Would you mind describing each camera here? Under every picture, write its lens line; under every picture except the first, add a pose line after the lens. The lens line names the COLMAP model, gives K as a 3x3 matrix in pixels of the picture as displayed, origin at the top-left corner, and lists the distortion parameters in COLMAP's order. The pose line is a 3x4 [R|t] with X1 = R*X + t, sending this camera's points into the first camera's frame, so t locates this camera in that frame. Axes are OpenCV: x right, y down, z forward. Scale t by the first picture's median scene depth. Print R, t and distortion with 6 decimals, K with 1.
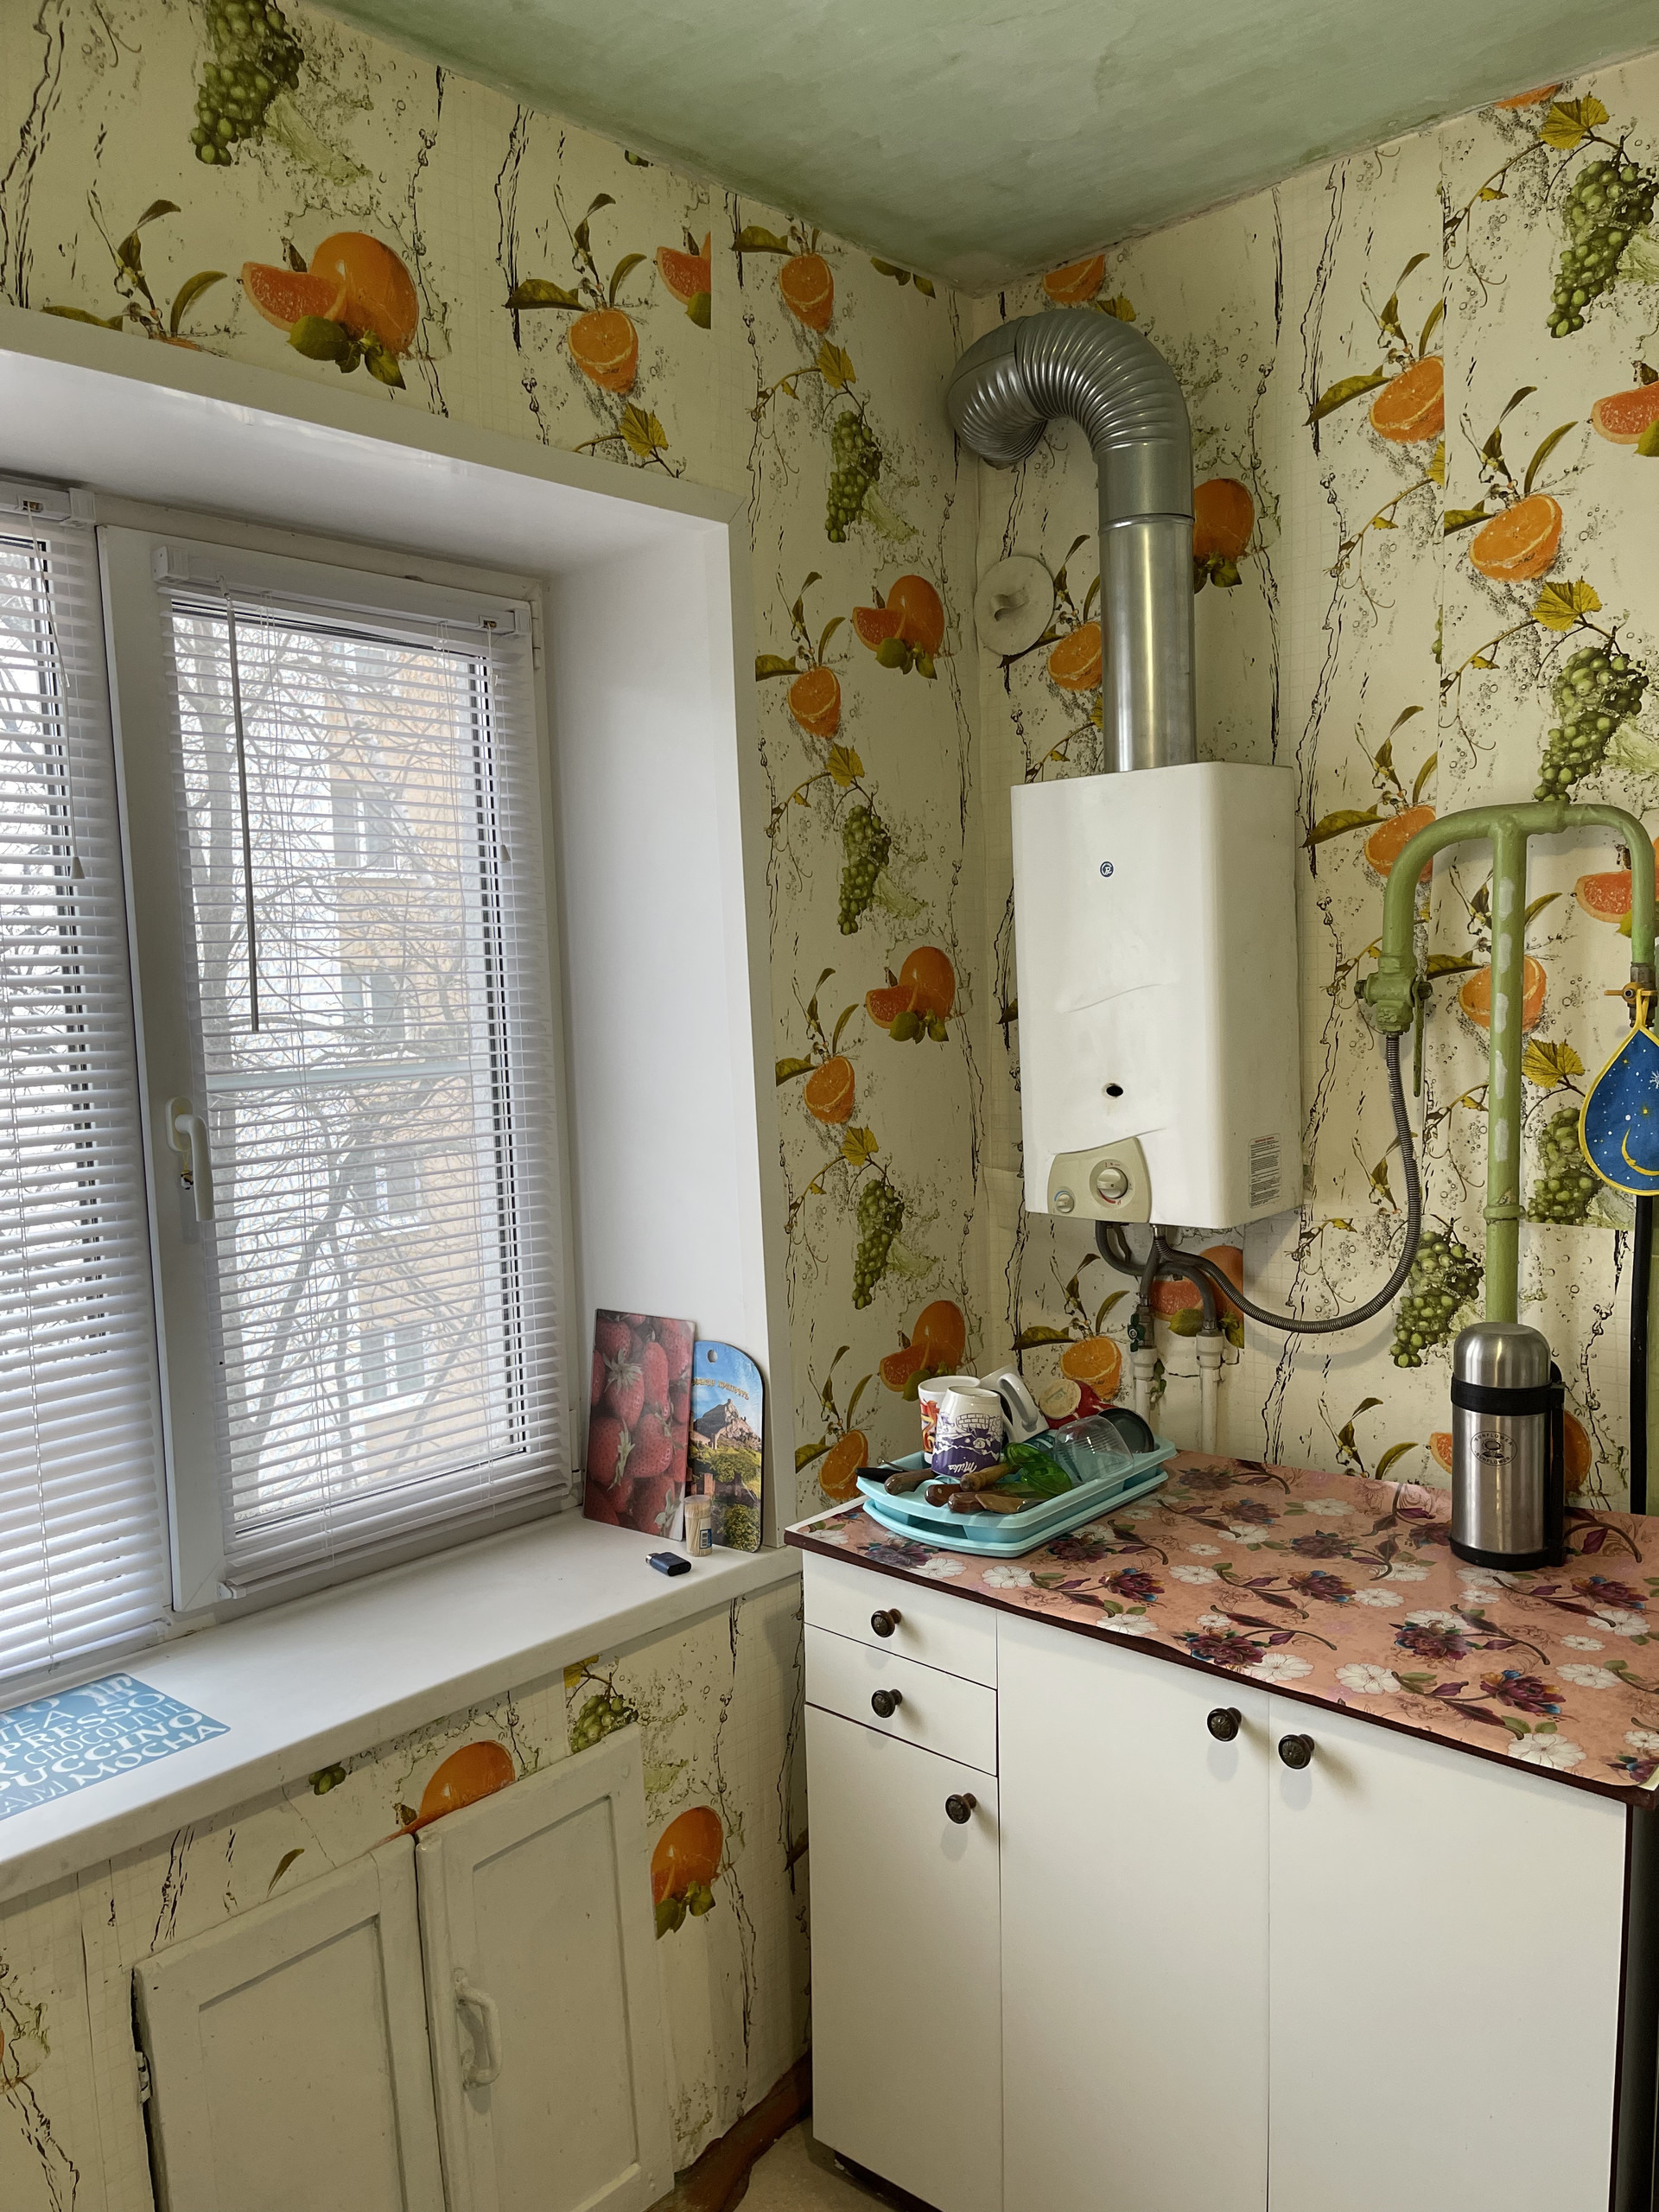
lens RADIAL K [[1642.9, 0, 841.7], [0, 1642.9, 1140.8], [0, 0, 1]] dist [0.075627, -0.107797]
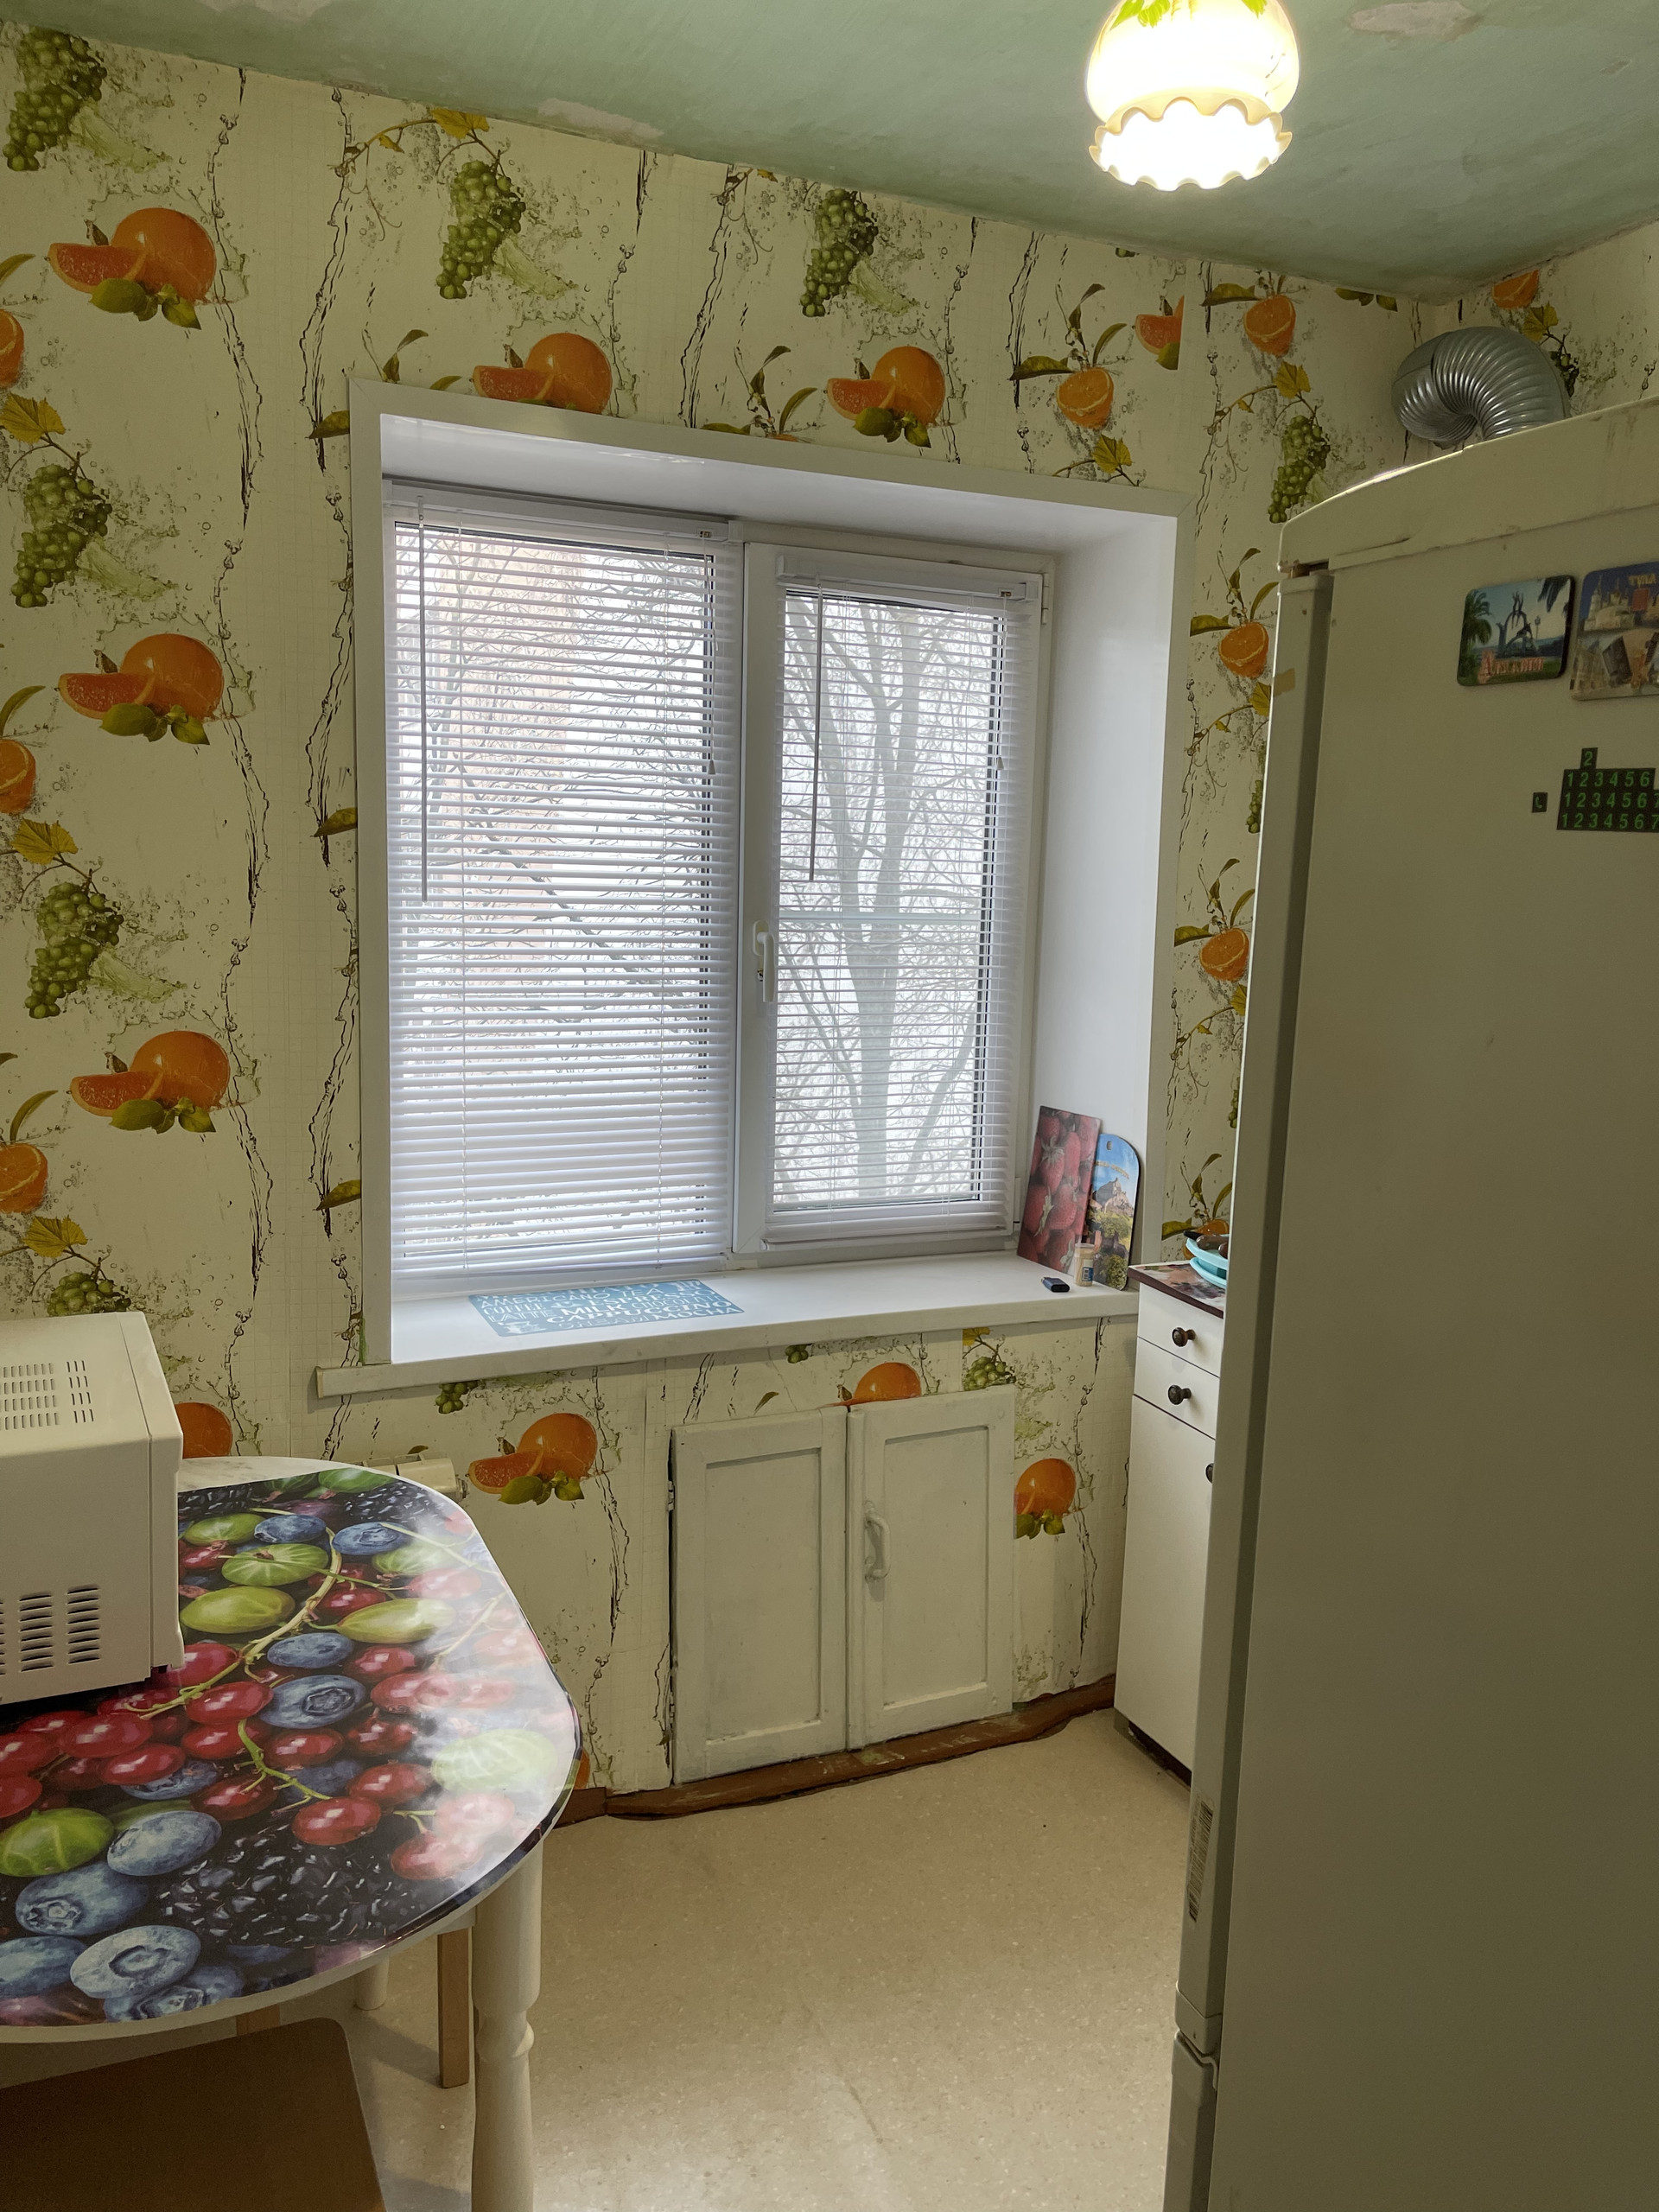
lens RADIAL K [[1642.9, 0, 841.7], [0, 1642.9, 1140.8], [0, 0, 1]] dist [0.075627, -0.107797]
pose [[0.909521, 0.121324, -0.397557, 0.285551], [-0.095550, 0.991866, 0.084094, 0.038814], [0.404526, -0.038499, 0.913716, -0.355526]]
